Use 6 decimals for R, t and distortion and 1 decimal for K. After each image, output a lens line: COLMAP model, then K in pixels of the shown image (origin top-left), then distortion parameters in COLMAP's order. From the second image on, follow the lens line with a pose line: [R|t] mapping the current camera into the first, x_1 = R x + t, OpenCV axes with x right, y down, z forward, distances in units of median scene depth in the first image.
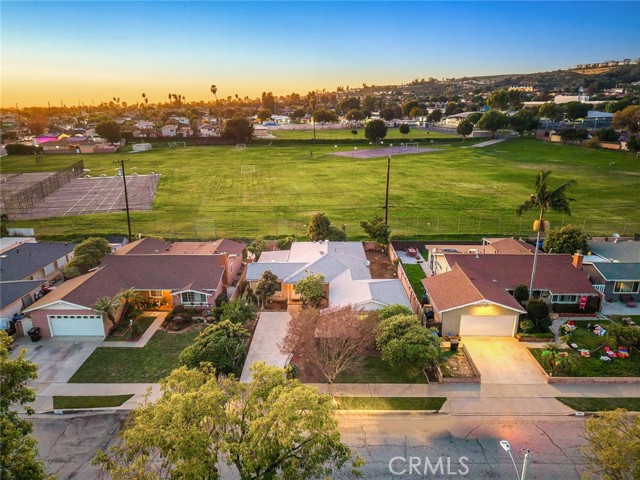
lens RADIAL K [[453.4, 0, 320.0], [0, 453.4, 240.0], [0, 0, 1]] dist [-0.000384, -0.002496]
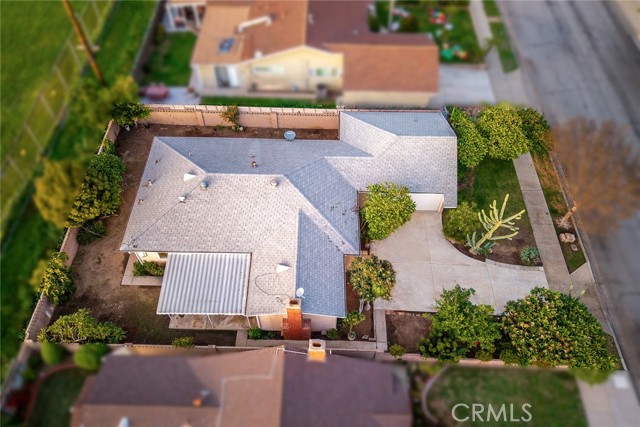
lens RADIAL K [[466.2, 0, 310.6], [0, 466.2, 225.6], [0, 0, 1]] dist [-0.003605, -0.002441]
pose [[0.023886, -0.818271, 0.574335, -0.402382], [0.273917, 0.557871, 0.783422, -0.414617], [-0.961457, 0.138607, 0.237464, 0.958393]]
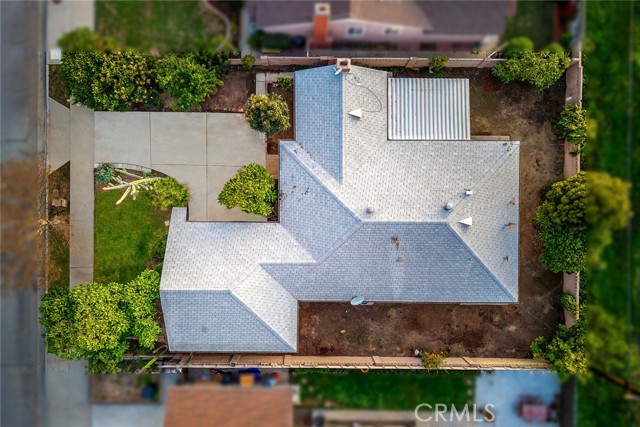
lens RADIAL K [[466.2, 0, 310.6], [0, 466.2, 225.6], [0, 0, 1]] dist [-0.003605, -0.002441]
pose [[-0.000606, 0.999870, 0.016126, 0.014390], [-0.282296, -0.015641, 0.959200, -0.495906], [0.959327, -0.003971, 0.282269, 0.913536]]
